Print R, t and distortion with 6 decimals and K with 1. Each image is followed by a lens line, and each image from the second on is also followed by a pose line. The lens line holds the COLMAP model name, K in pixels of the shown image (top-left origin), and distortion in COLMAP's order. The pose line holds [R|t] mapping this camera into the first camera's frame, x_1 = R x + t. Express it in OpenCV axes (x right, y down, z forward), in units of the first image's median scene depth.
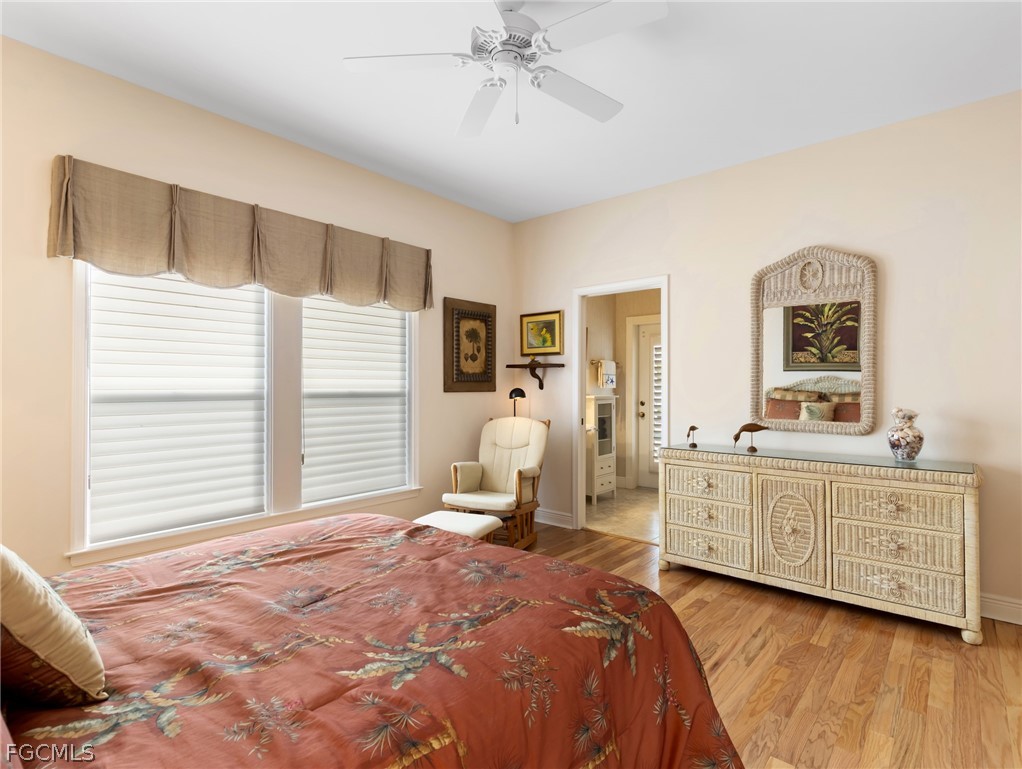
lens RADIAL K [[538.9, 0, 511.0], [0, 538.9, 384.5], [0, 0, 1]] dist [0.044120, 0.000034]
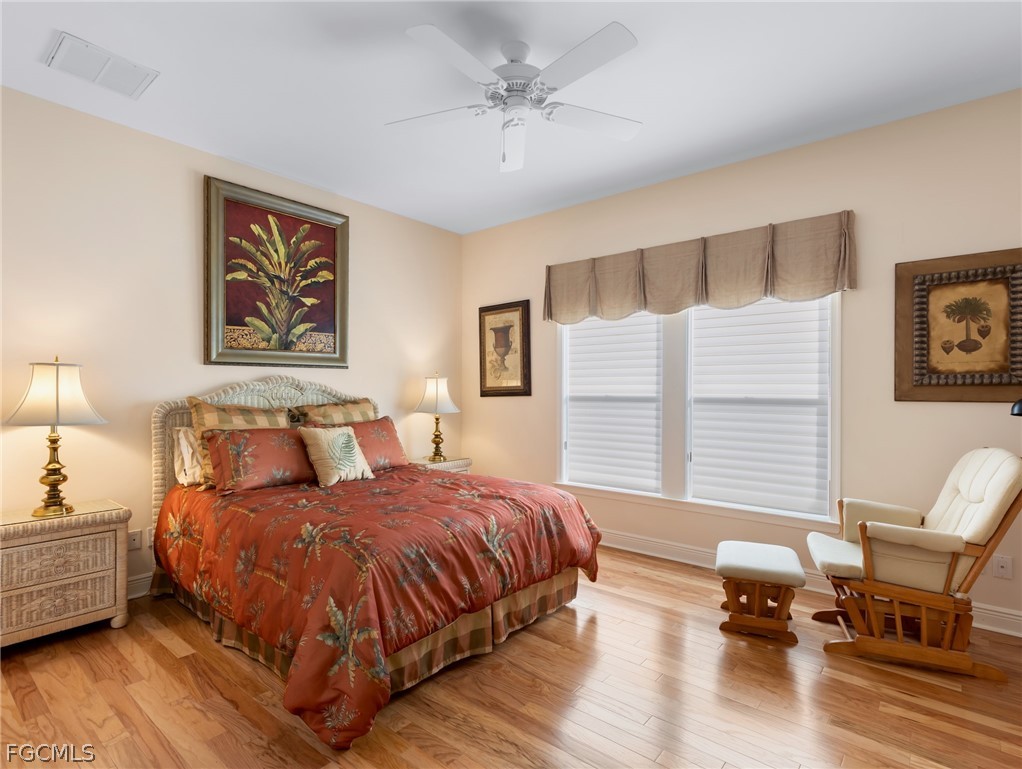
lens RADIAL K [[520.7, 0, 511.4], [0, 520.7, 398.0], [0, 0, 1]] dist [-0.001504, -0.000080]
pose [[0.005413, 0.009078, -0.999944, 0.609356], [-0.005653, 0.999943, 0.009047, 0.007948], [0.999969, 0.005604, 0.005464, 0.560153]]
